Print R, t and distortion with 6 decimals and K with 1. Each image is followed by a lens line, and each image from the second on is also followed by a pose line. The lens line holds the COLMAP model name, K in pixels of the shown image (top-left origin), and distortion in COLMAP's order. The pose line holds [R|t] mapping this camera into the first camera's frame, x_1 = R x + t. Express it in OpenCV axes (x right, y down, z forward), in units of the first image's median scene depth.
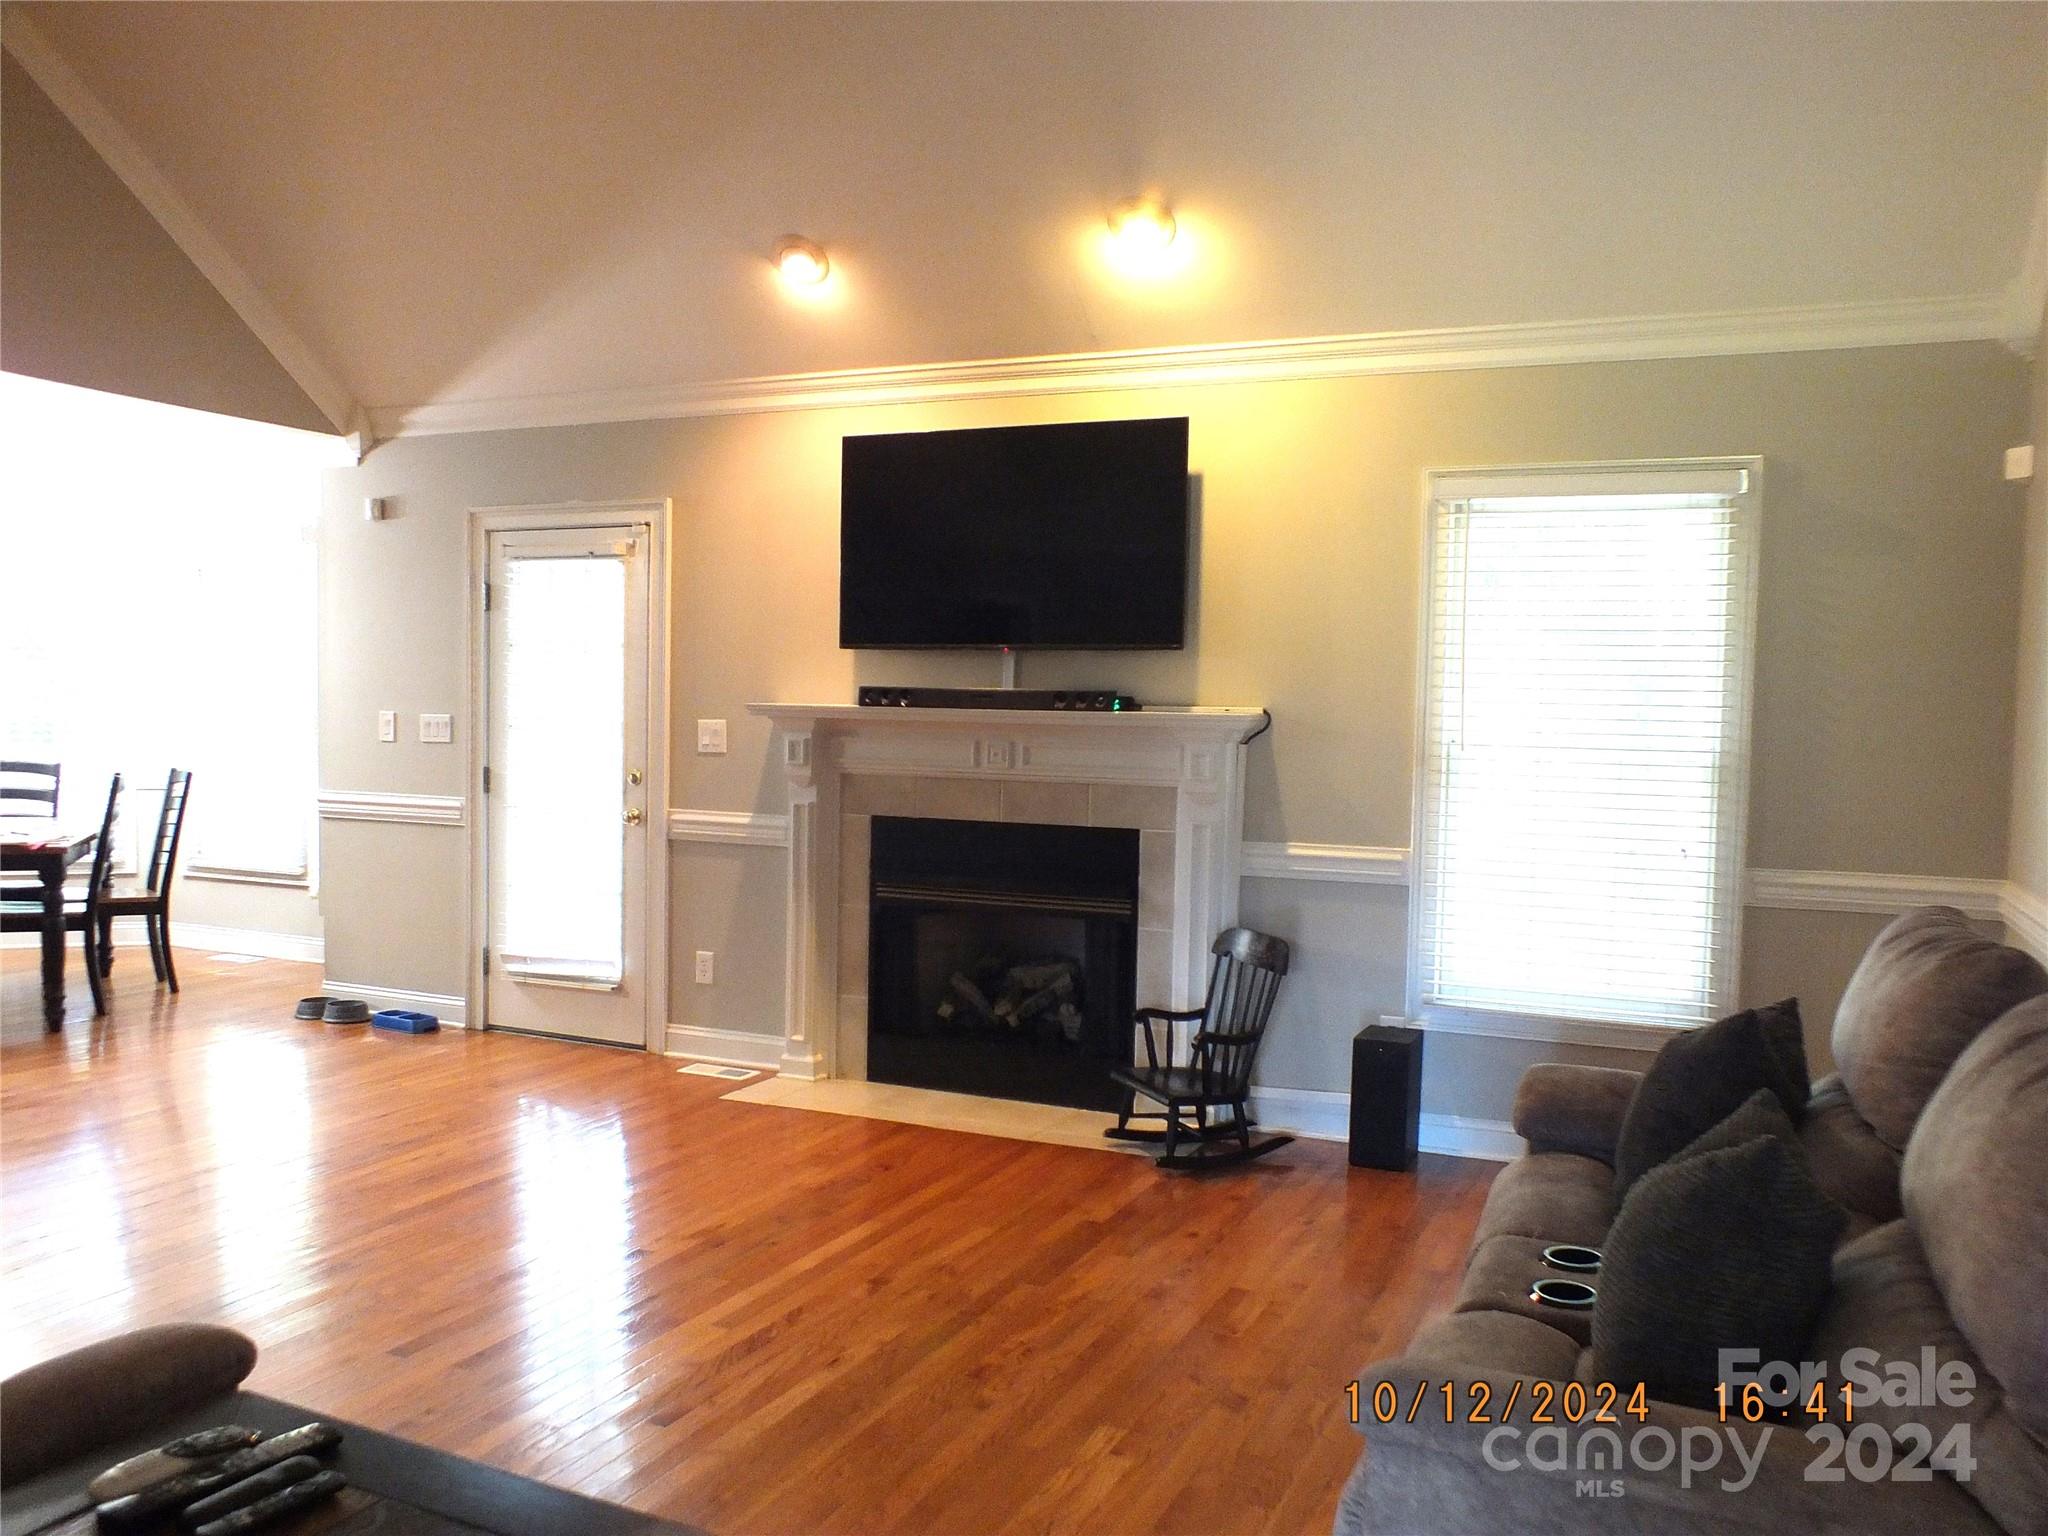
lens RADIAL K [[1619.4, 0, 1047.6], [0, 1619.4, 817.5], [0, 0, 1]] dist [-0.073142, 0.045980]
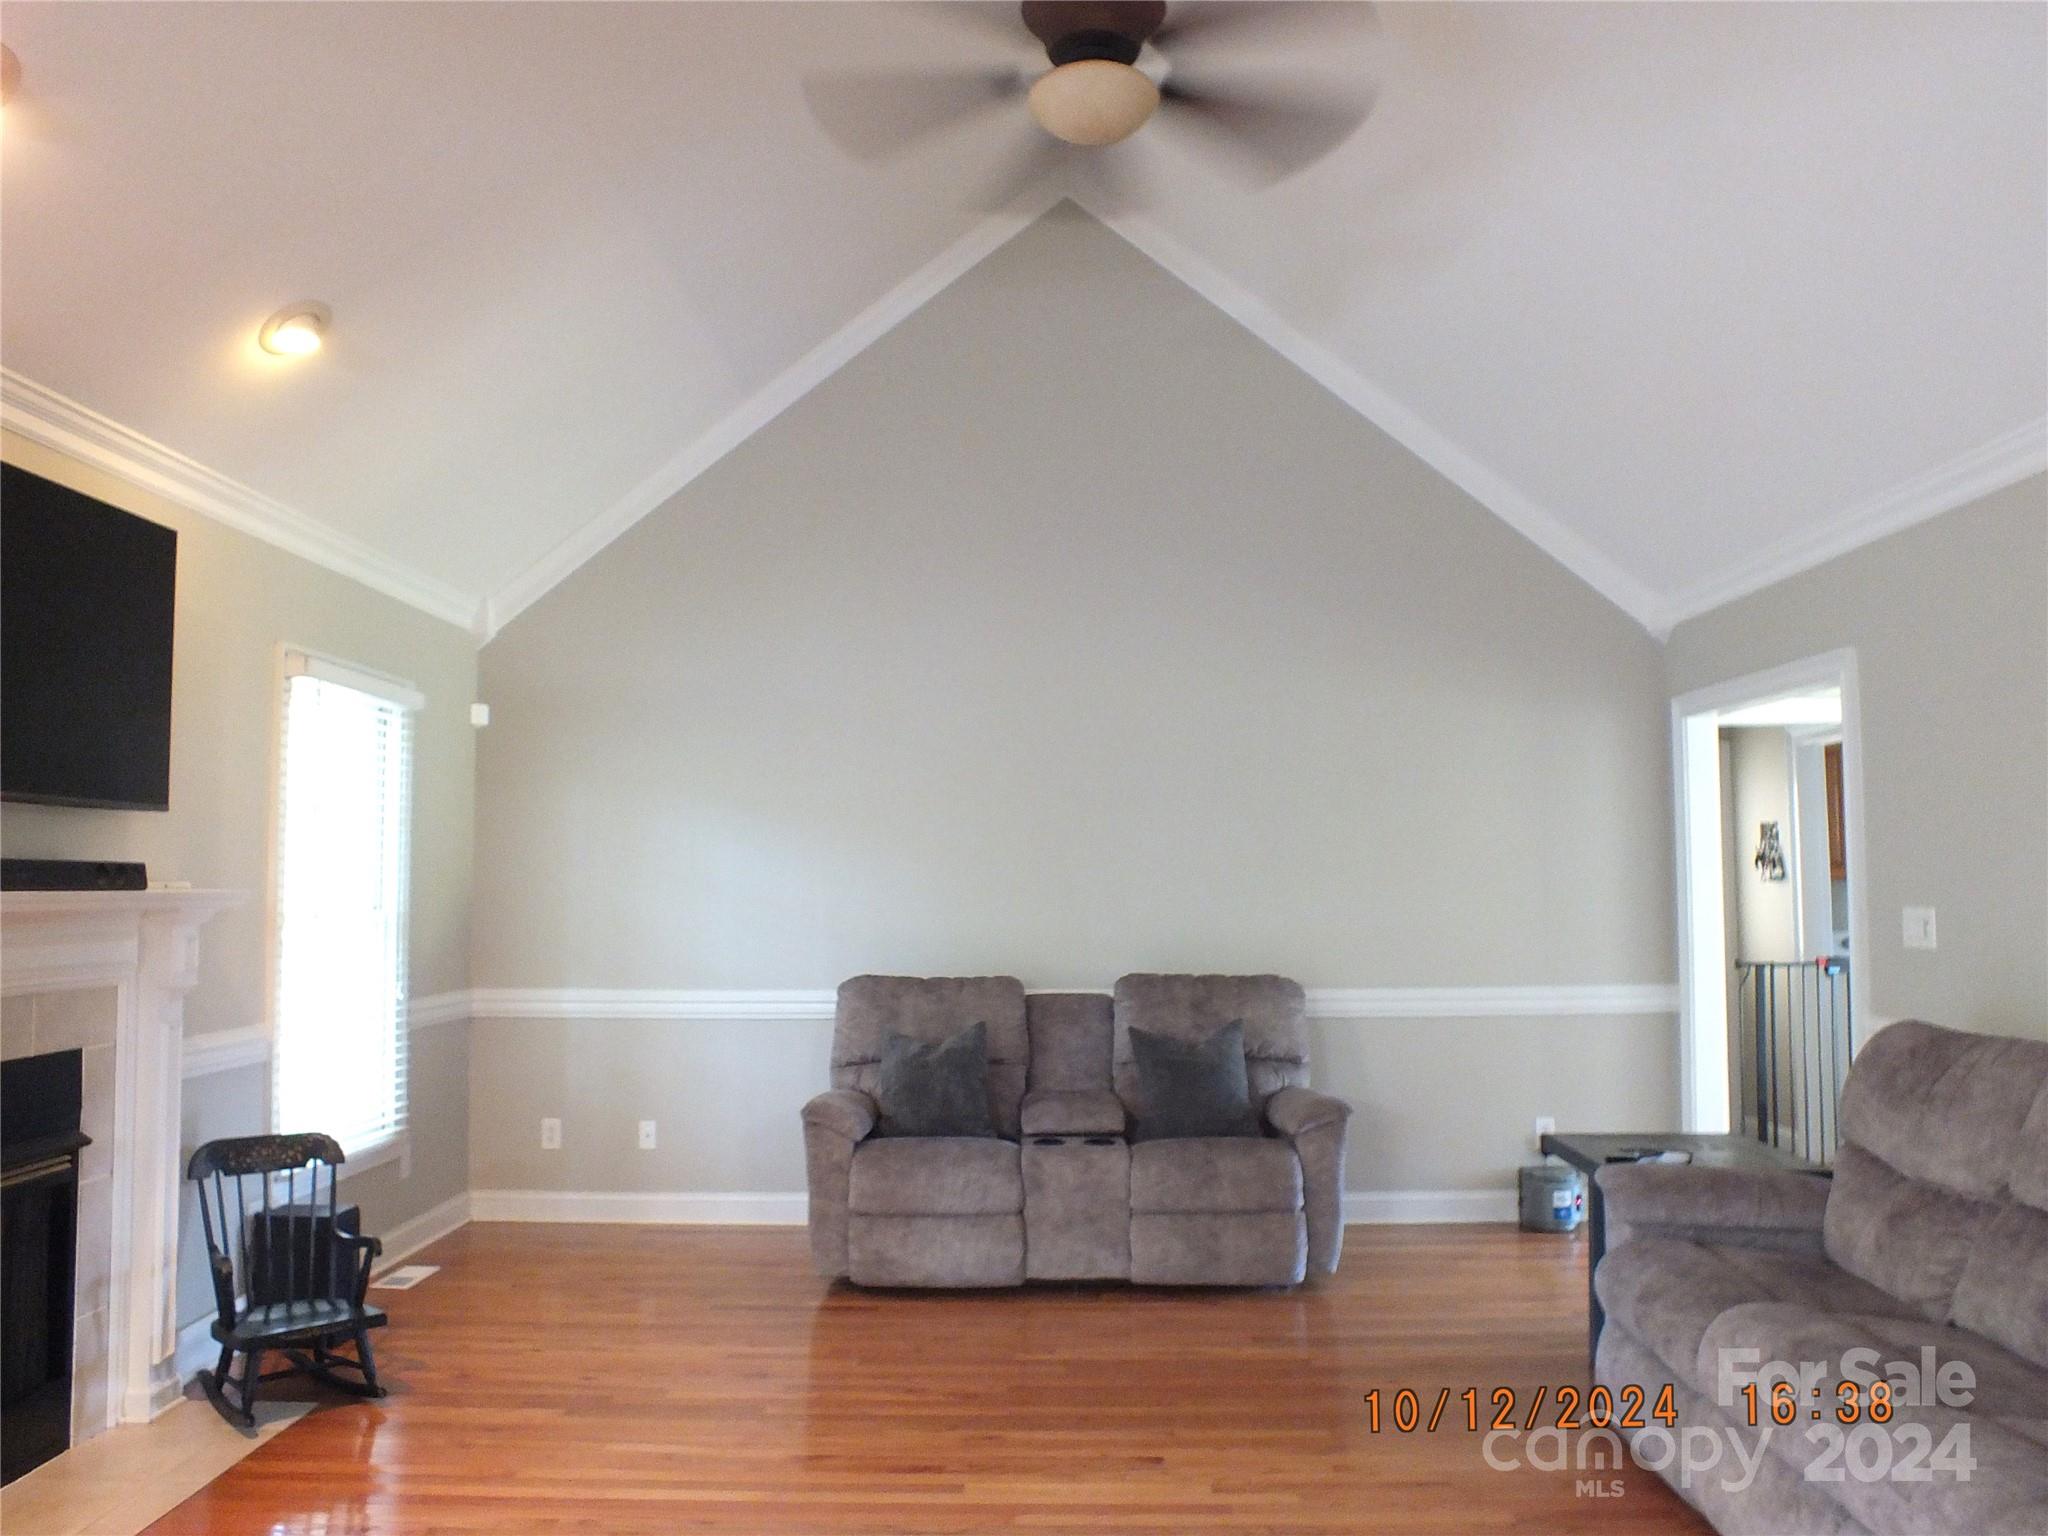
lens RADIAL K [[1518.6, 0, 1022.3], [0, 1518.6, 780.1], [0, 0, 1]] dist [-0.062612, 0.031144]
pose [[-0.378479, 0.042340, 0.924641, -0.704434], [0.052729, 0.998317, -0.024130, -0.072338], [-0.924107, 0.039623, -0.380074, 0.813020]]
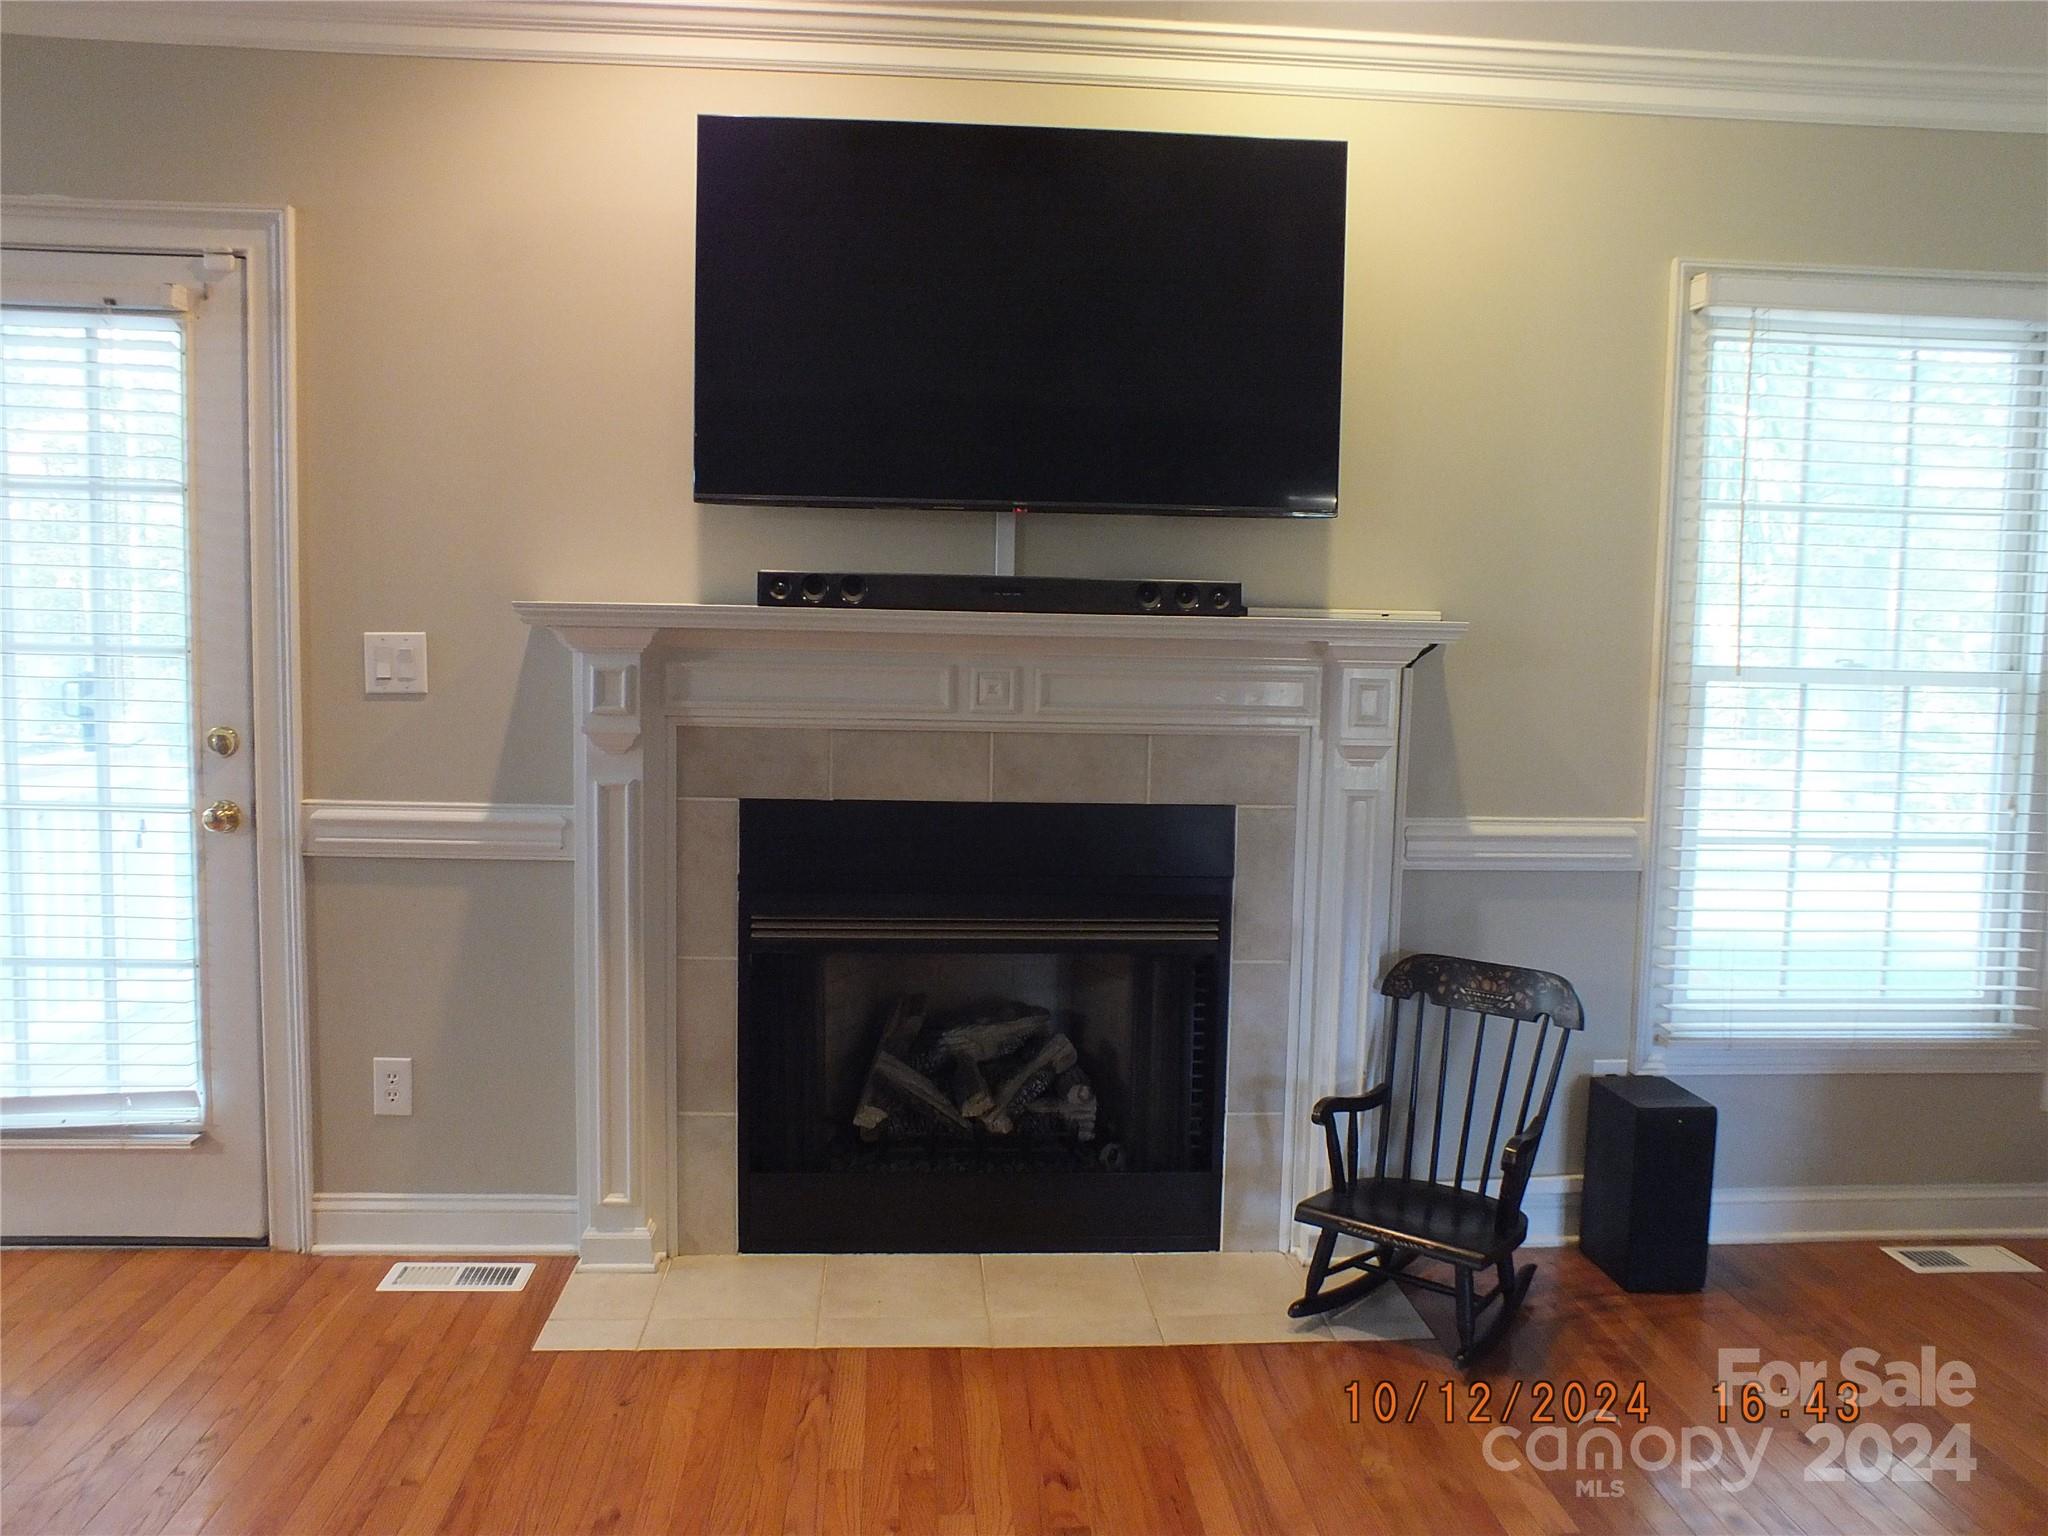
lens RADIAL K [[1609.5, 0, 1022.9], [0, 1609.5, 784.3], [0, 0, 1]] dist [-0.075203, 0.050295]
pose [[0.890046, -0.047131, 0.453428, -0.282629], [0.028662, 0.998459, 0.047522, -0.030894], [-0.454969, -0.029300, 0.890025, 0.459377]]
